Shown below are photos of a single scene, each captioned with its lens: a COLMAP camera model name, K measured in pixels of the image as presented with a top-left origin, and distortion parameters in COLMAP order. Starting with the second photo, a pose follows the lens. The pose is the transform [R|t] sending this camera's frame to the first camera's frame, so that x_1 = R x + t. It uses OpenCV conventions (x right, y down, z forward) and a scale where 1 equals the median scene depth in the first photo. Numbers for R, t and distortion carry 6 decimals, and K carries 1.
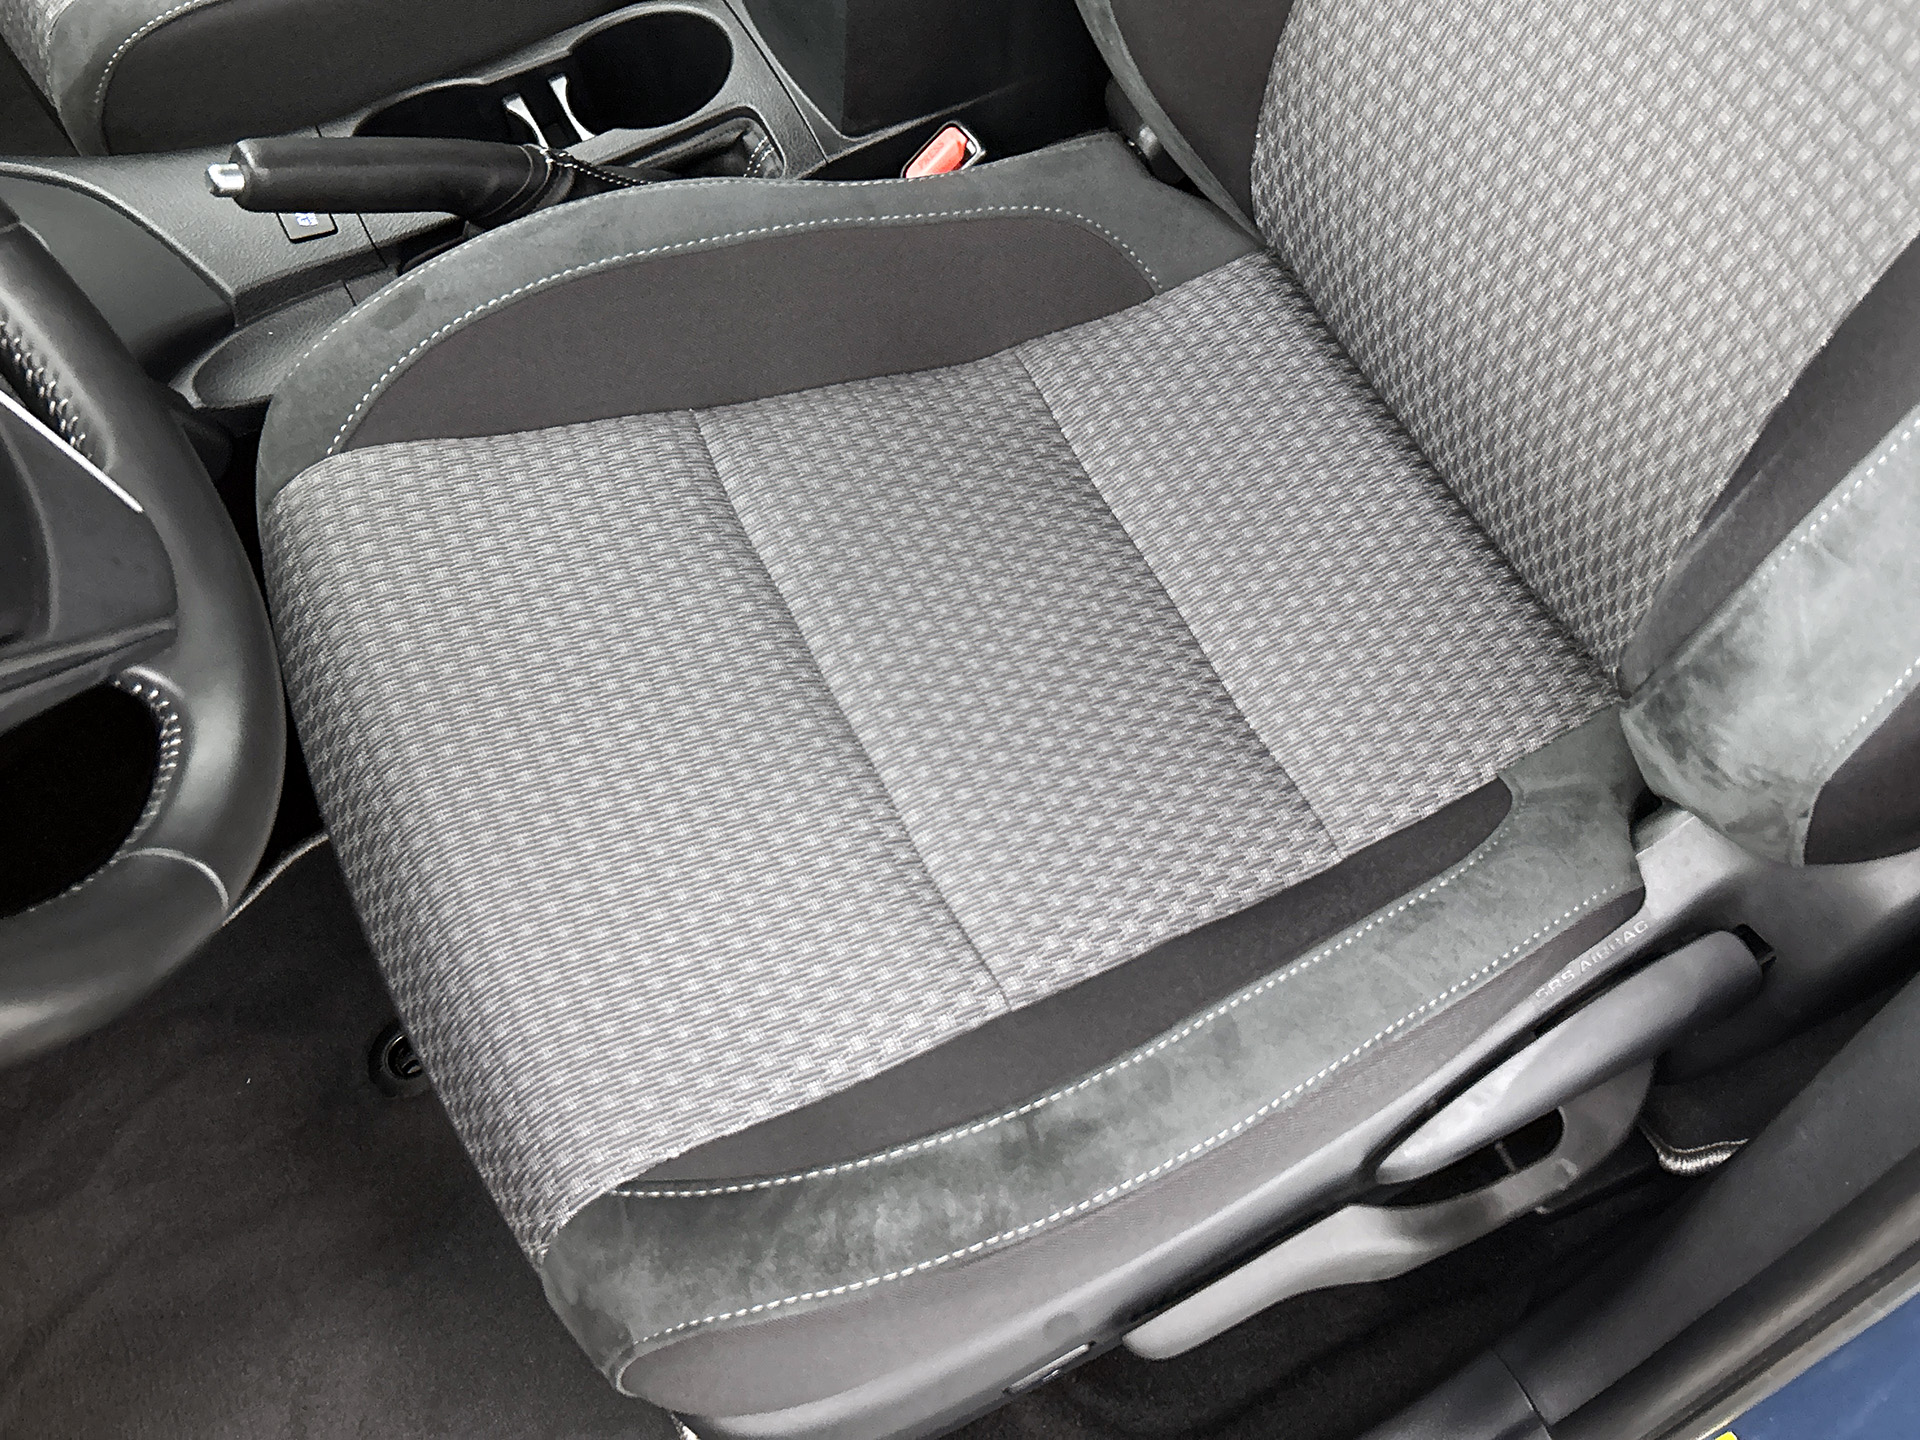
lens RADIAL K [[1990.3, 0, 1021.5], [0, 1990.3, 712.3], [0, 0, 1]] dist [0.086715, -0.002710]
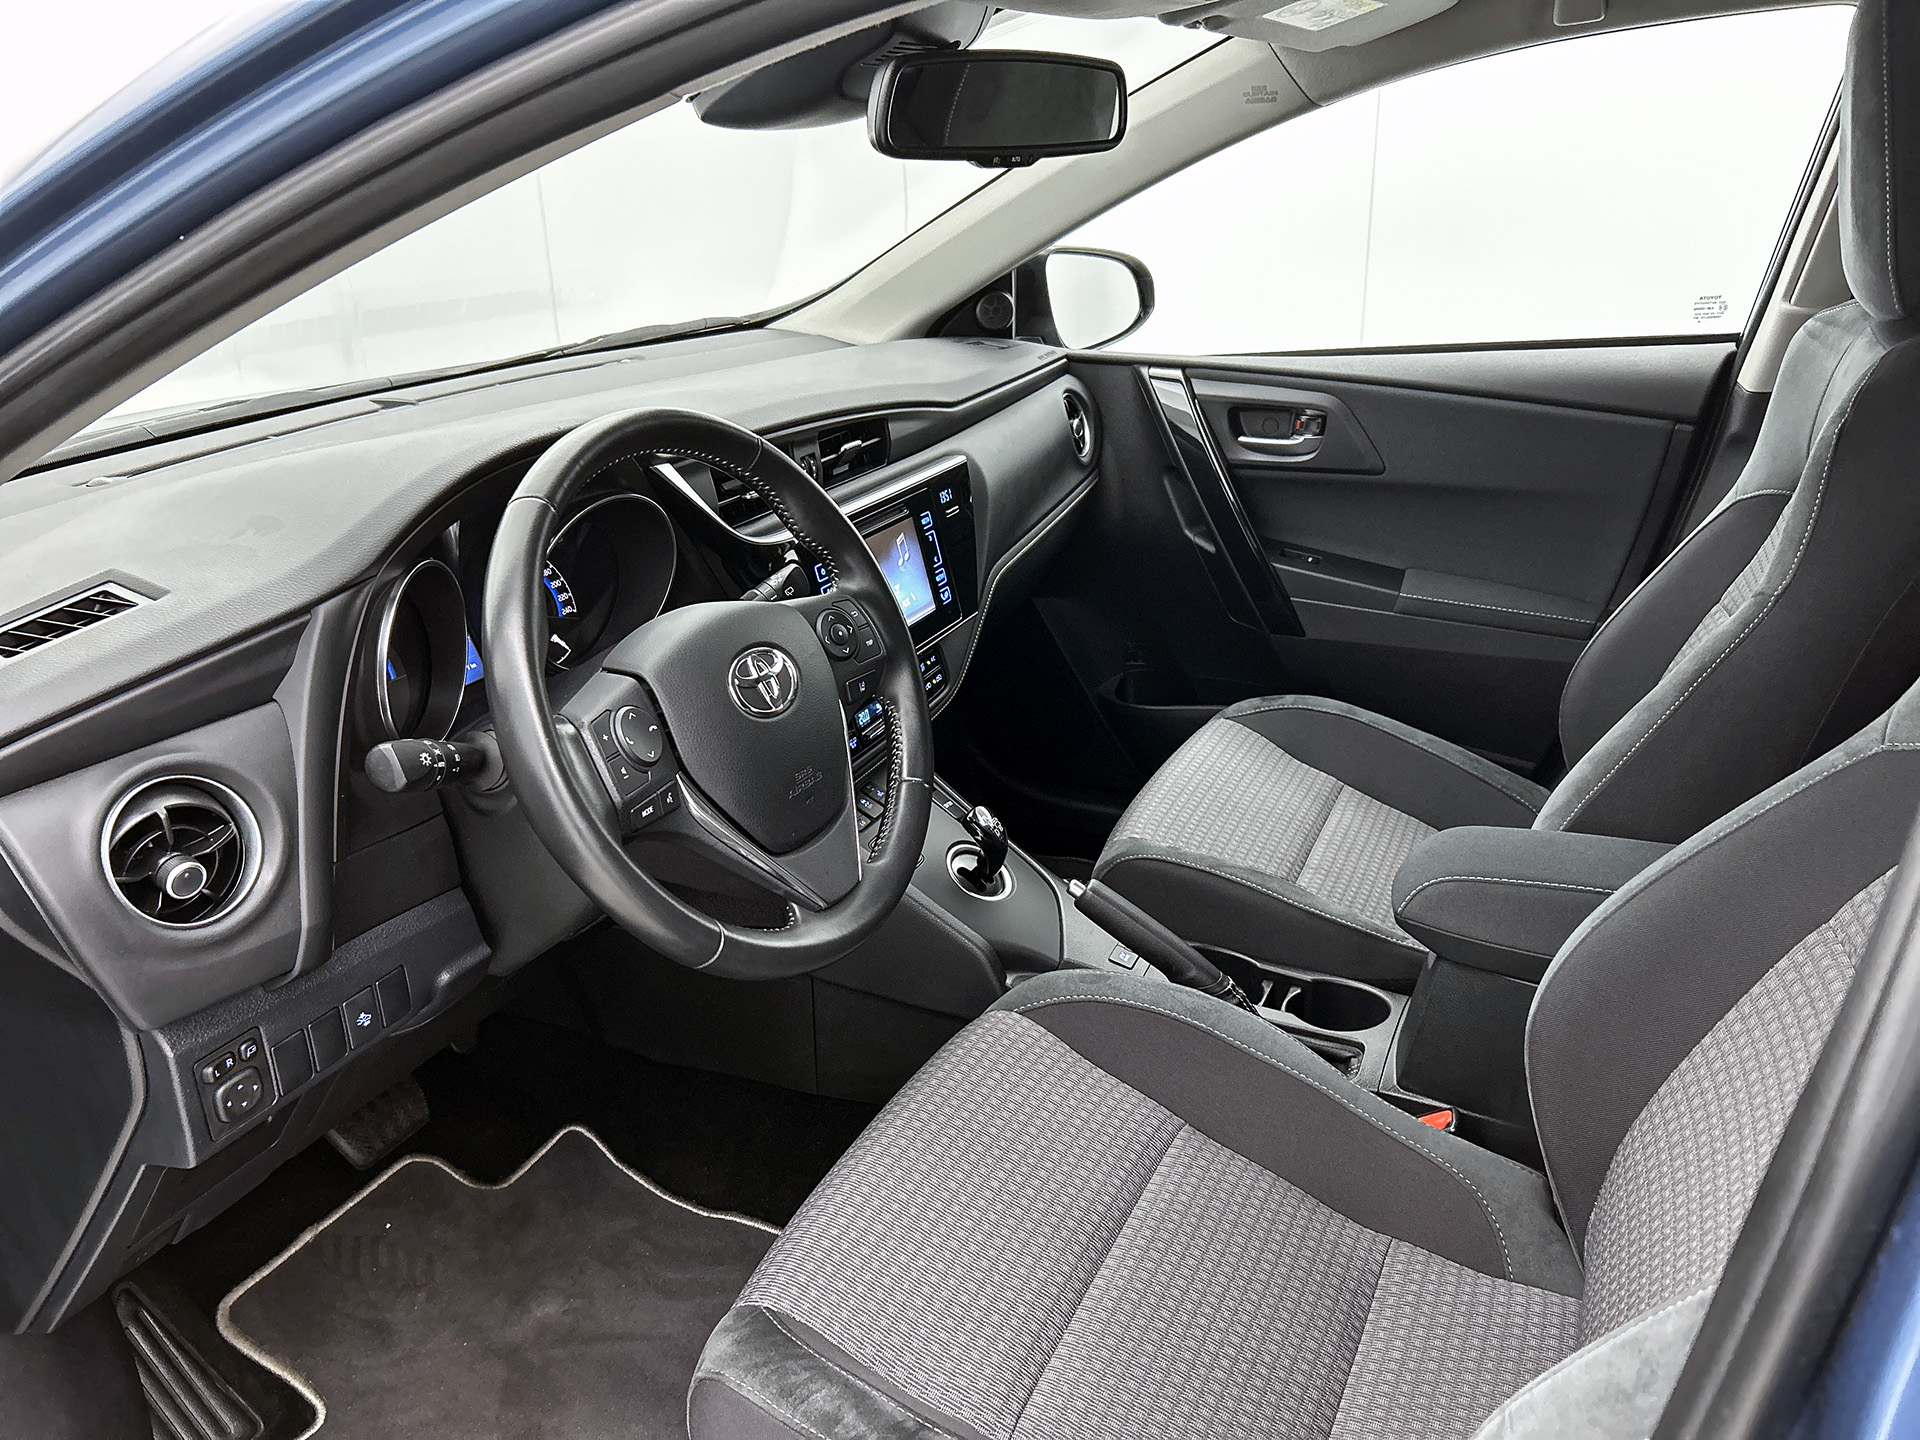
lens RADIAL K [[1490.3, 0, 972.9], [0, 1490.3, 691.4], [0, 0, 1]] dist [0.061804, -0.063808]
pose [[0.605743, 0.329776, -0.724102, 0.521601], [-0.704273, 0.645695, -0.295089, 0.113050], [0.370236, 0.688713, 0.623378, -0.096506]]
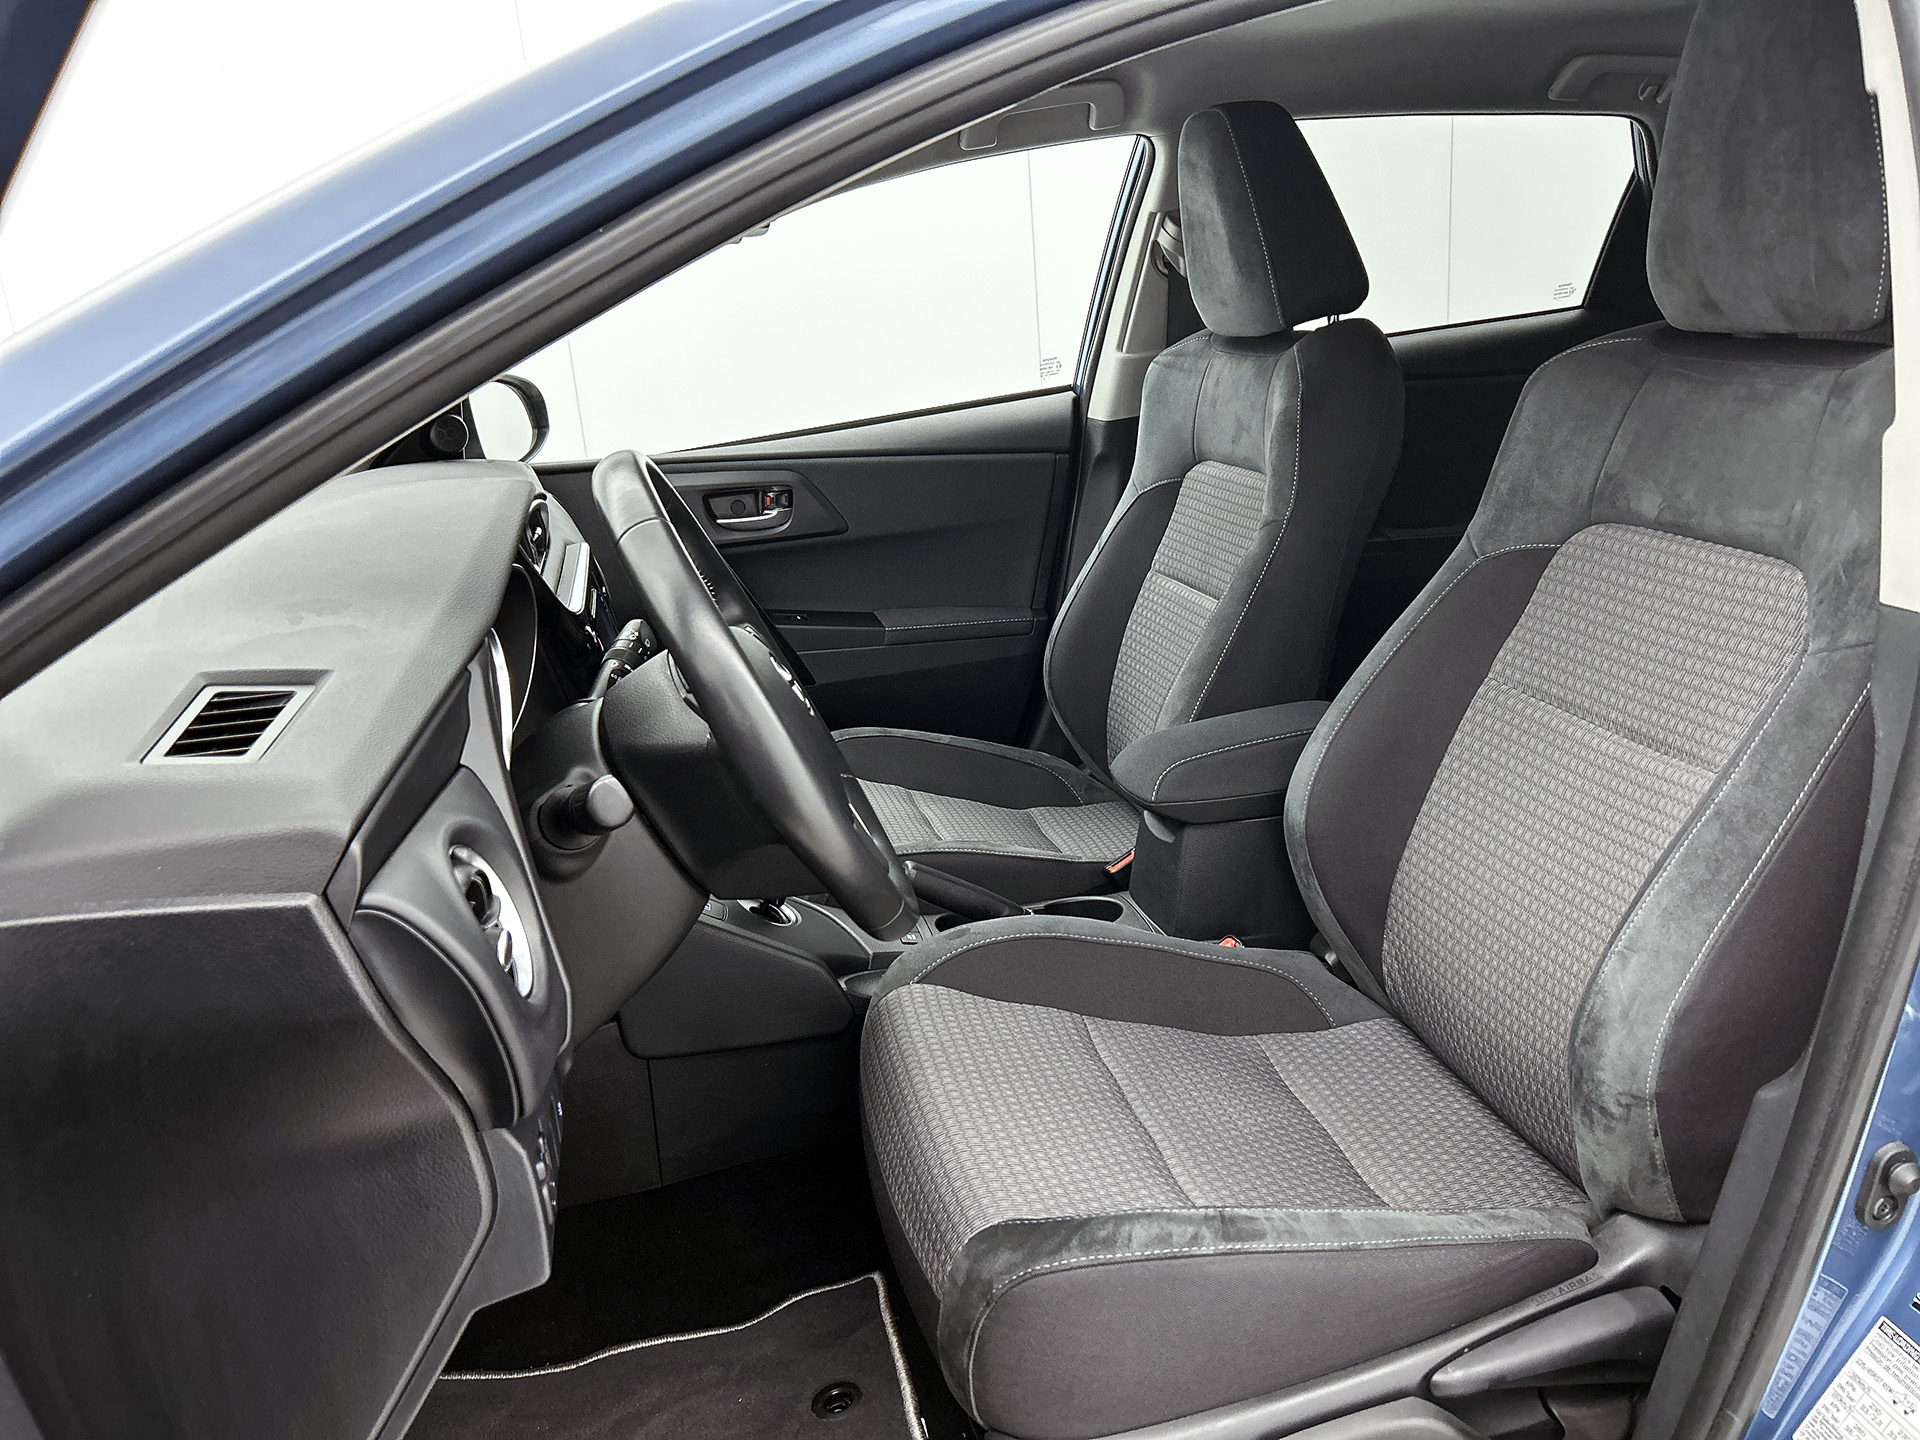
lens RADIAL K [[1490.3, 0, 972.9], [0, 1490.3, 691.4], [0, 0, 1]] dist [0.061804, -0.063808]
pose [[0.968900, 0.063935, -0.239051, 0.063400], [-0.212586, 0.709498, -0.671878, 0.640072], [0.126650, 0.701802, 0.701024, -0.269102]]
